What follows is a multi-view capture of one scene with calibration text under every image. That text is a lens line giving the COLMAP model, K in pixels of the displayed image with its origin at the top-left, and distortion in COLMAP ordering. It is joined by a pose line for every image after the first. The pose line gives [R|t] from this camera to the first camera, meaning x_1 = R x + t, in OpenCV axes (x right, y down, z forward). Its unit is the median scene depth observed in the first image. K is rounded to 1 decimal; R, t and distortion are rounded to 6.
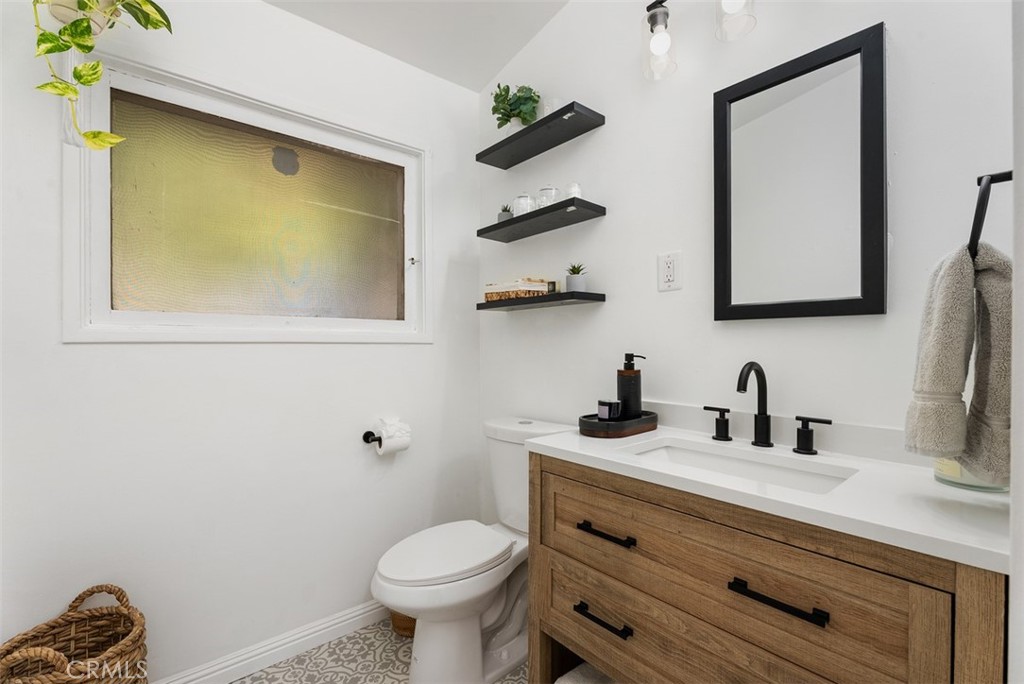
lens RADIAL K [[457.4, 0, 512.0], [0, 457.4, 342.0], [0, 0, 1]] dist [0.004423, 0.001010]
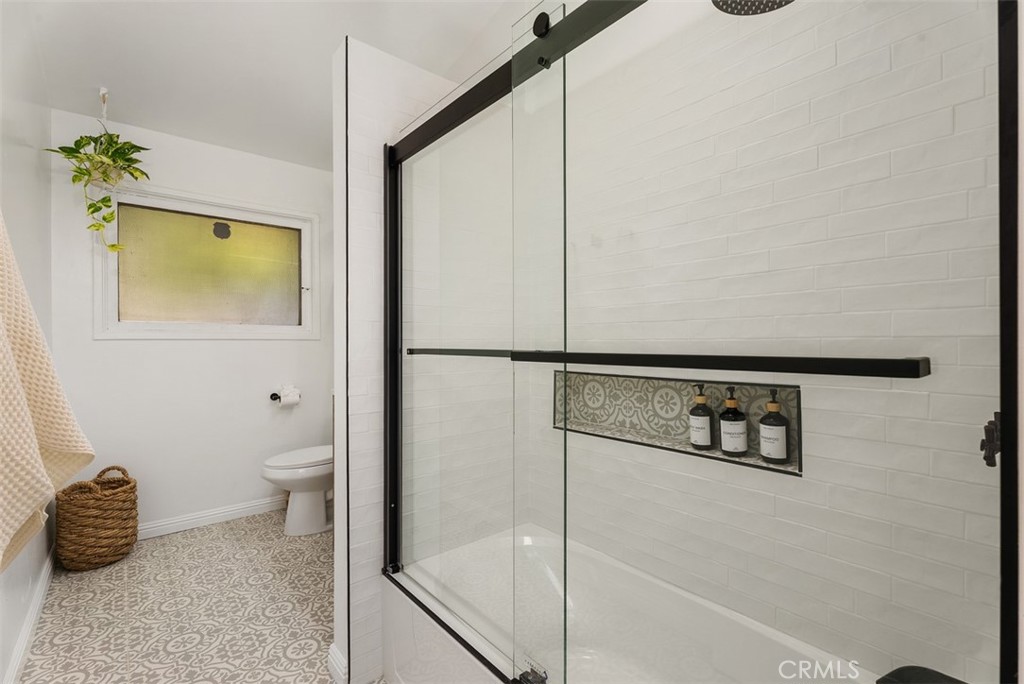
lens RADIAL K [[449.4, 0, 512.0], [0, 449.4, 342.0], [0, 0, 1]] dist [-0.001544, -0.000244]
pose [[0.999981, 0.004382, 0.004322, 0.526467], [-0.004408, 0.999972, 0.006107, -0.002272], [-0.004296, -0.006126, 0.999972, -0.608664]]
